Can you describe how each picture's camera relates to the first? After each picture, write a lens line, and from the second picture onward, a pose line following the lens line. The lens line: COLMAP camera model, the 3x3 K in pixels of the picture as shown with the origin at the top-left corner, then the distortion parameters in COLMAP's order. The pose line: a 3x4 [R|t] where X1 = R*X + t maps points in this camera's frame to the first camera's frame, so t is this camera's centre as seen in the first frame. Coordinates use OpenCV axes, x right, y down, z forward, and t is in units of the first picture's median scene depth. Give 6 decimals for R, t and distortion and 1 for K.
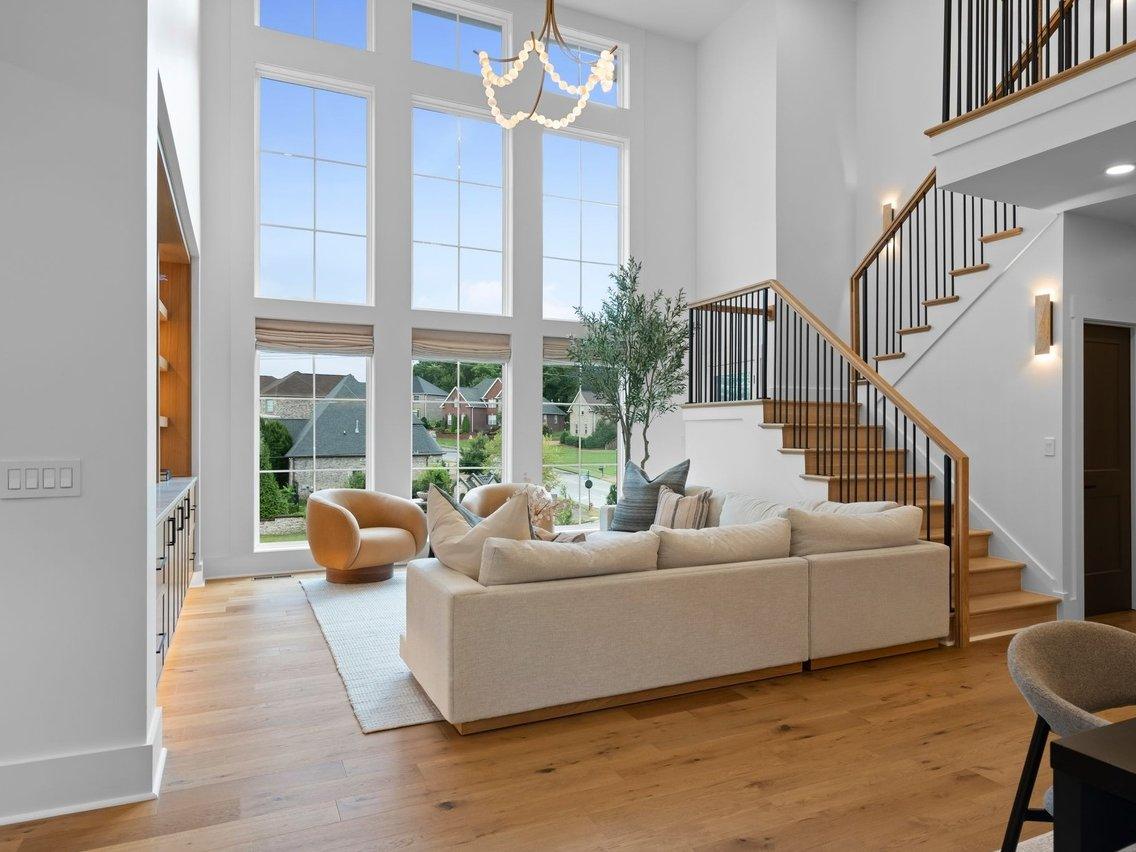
lens RADIAL K [[728.5, 0, 568.0], [0, 728.5, 426.0], [0, 0, 1]] dist [-0.001570, -0.000204]
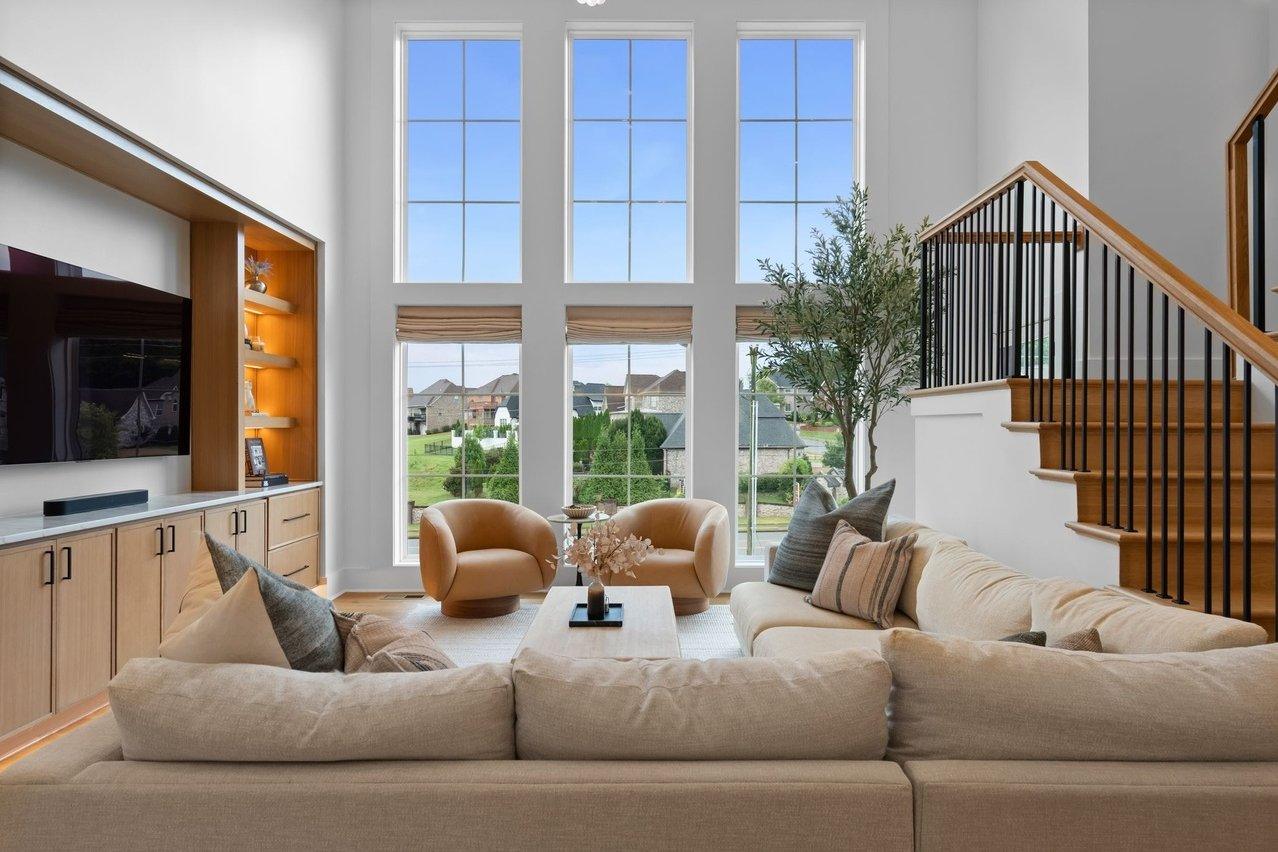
lens RADIAL K [[695.0, 0, 639.0], [0, 695.0, 426.0], [0, 0, 1]] dist [0.002963, 0.002320]
pose [[0.909829, -0.001734, -0.414979, 0.205484], [0.006020, 0.999941, 0.009020, -0.006179], [0.414939, -0.010704, 0.909786, 0.351302]]
